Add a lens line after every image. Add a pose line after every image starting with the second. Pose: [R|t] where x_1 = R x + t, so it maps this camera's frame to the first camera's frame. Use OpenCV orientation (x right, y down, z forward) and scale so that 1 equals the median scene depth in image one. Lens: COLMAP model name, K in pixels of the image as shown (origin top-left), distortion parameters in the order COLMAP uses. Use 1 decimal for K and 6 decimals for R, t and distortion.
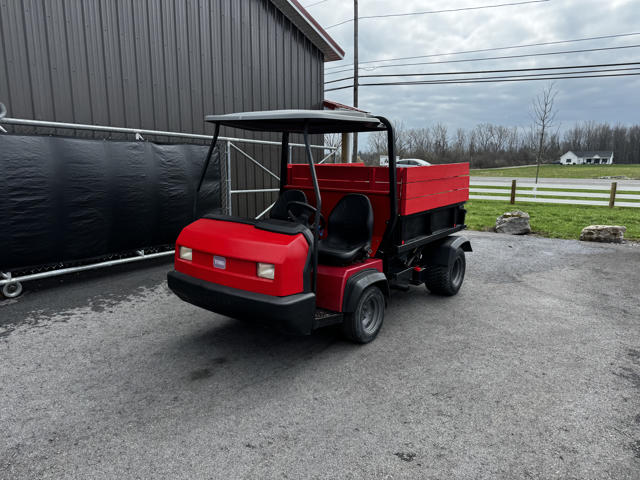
lens RADIAL K [[451.8, 0, 326.8], [0, 451.8, 240.5], [0, 0, 1]] dist [0.047514, -0.051111]
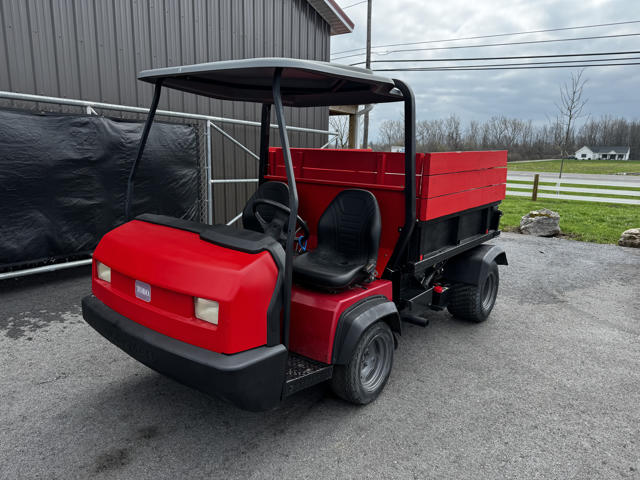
lens RADIAL K [[451.8, 0, 333.0], [0, 451.8, 242.3], [0, 0, 1]] dist [0.047514, -0.051111]
pose [[0.999752, 0.021552, -0.005560, 0.026425], [-0.021412, 0.999480, 0.024094, -0.029635], [0.006076, -0.023969, 0.999694, 0.235324]]
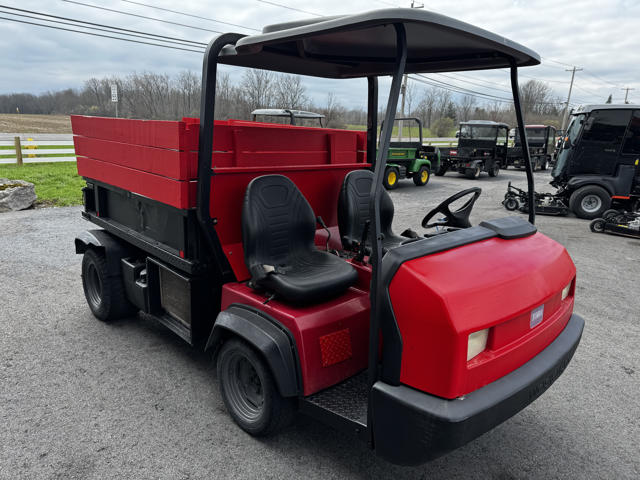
lens RADIAL K [[451.8, 0, 321.6], [0, 451.8, 244.6], [0, 0, 1]] dist [0.047514, -0.051111]
pose [[0.164806, -0.249847, 0.954157, -0.552947], [0.137517, 0.963757, 0.228608, -0.137994], [-0.976692, 0.093537, 0.193191, 0.803740]]
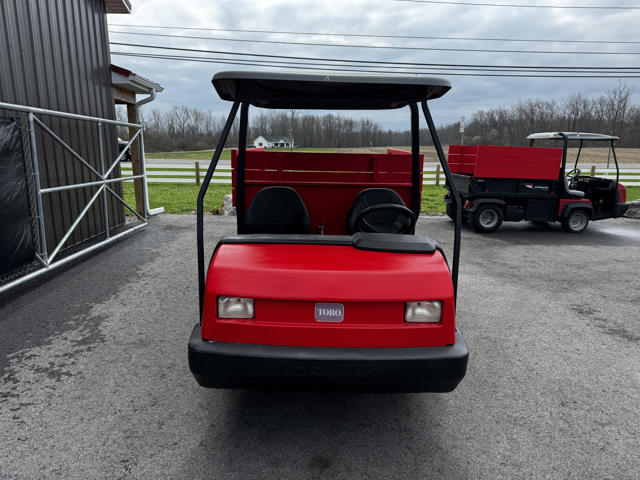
lens RADIAL K [[451.8, 0, 326.9], [0, 451.8, 241.3], [0, 0, 1]] dist [0.047514, -0.051111]
pose [[0.795864, -0.123977, 0.592647, -0.401278], [0.101024, 0.992282, 0.071912, -0.062646], [-0.596988, 0.002639, 0.802246, 0.343845]]
